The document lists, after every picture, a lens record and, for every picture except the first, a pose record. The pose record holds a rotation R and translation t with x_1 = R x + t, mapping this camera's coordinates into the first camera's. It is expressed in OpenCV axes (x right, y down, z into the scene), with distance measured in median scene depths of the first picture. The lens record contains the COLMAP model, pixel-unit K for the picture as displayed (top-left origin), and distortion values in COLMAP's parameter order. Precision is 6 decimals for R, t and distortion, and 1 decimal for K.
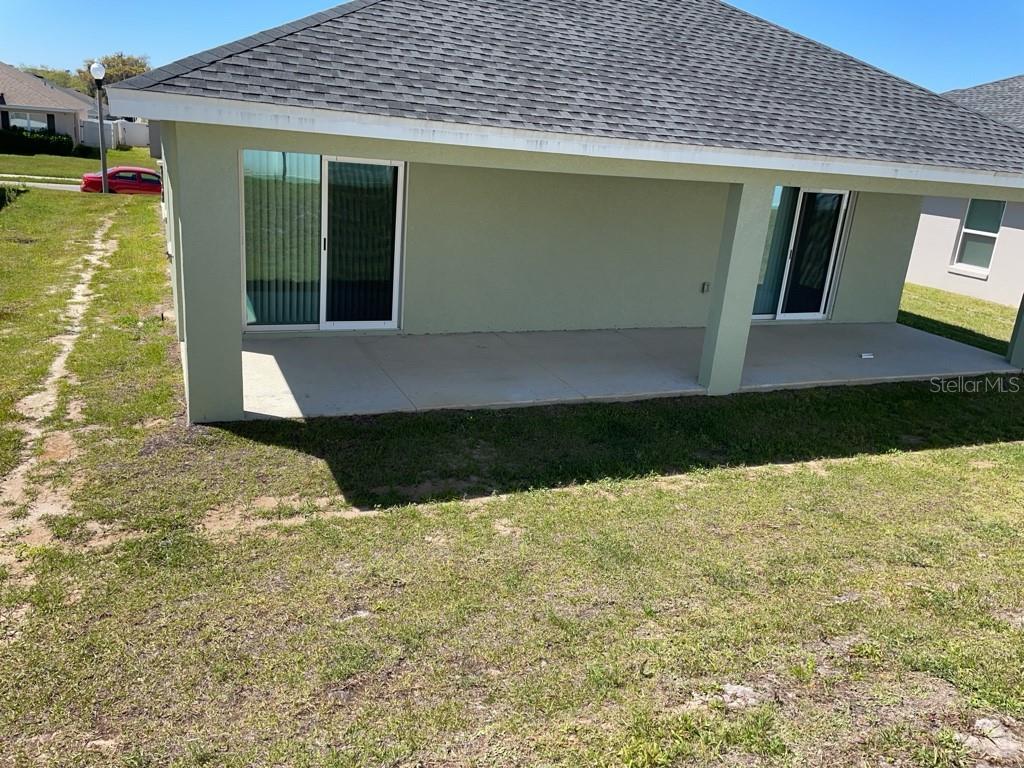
lens RADIAL K [[774.5, 0, 514.6], [0, 774.5, 362.7], [0, 0, 1]] dist [0.078672, -0.107647]
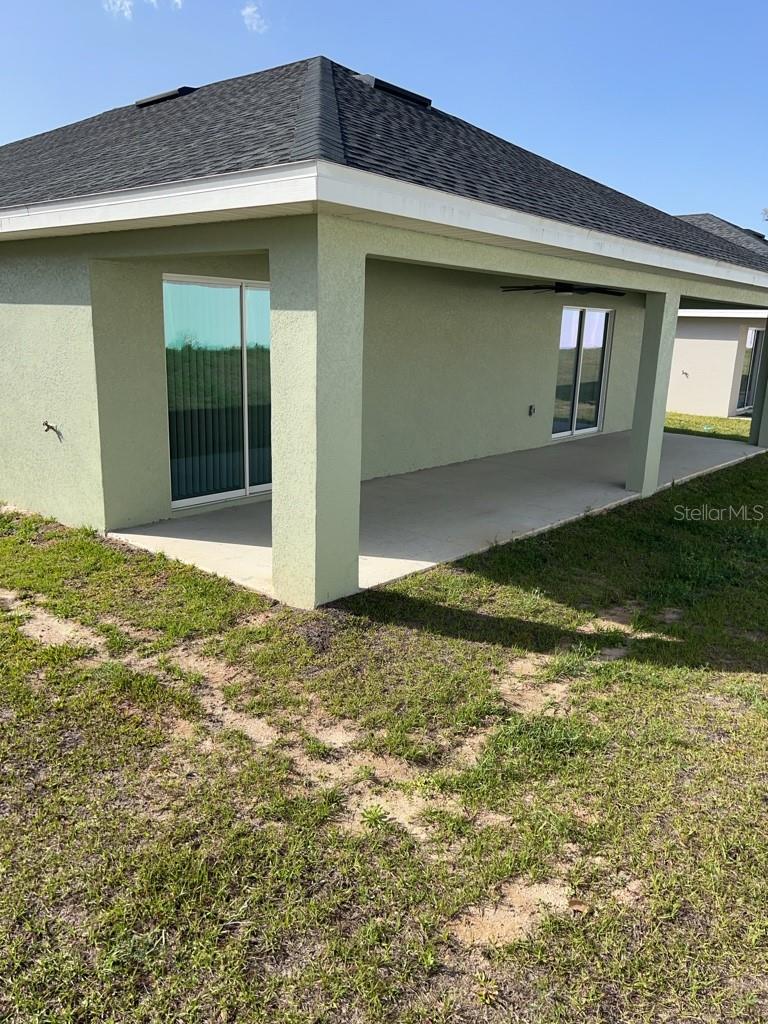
lens RADIAL K [[772.9, 0, 384.0], [0, 772.9, 512.0], [0, 0, 1]] dist [-0.001339, -0.000291]
pose [[0.897780, -0.155183, 0.412200, -0.562504], [0.163992, 0.986360, 0.014162, -0.014640], [-0.408775, 0.054883, 0.910983, 0.224235]]
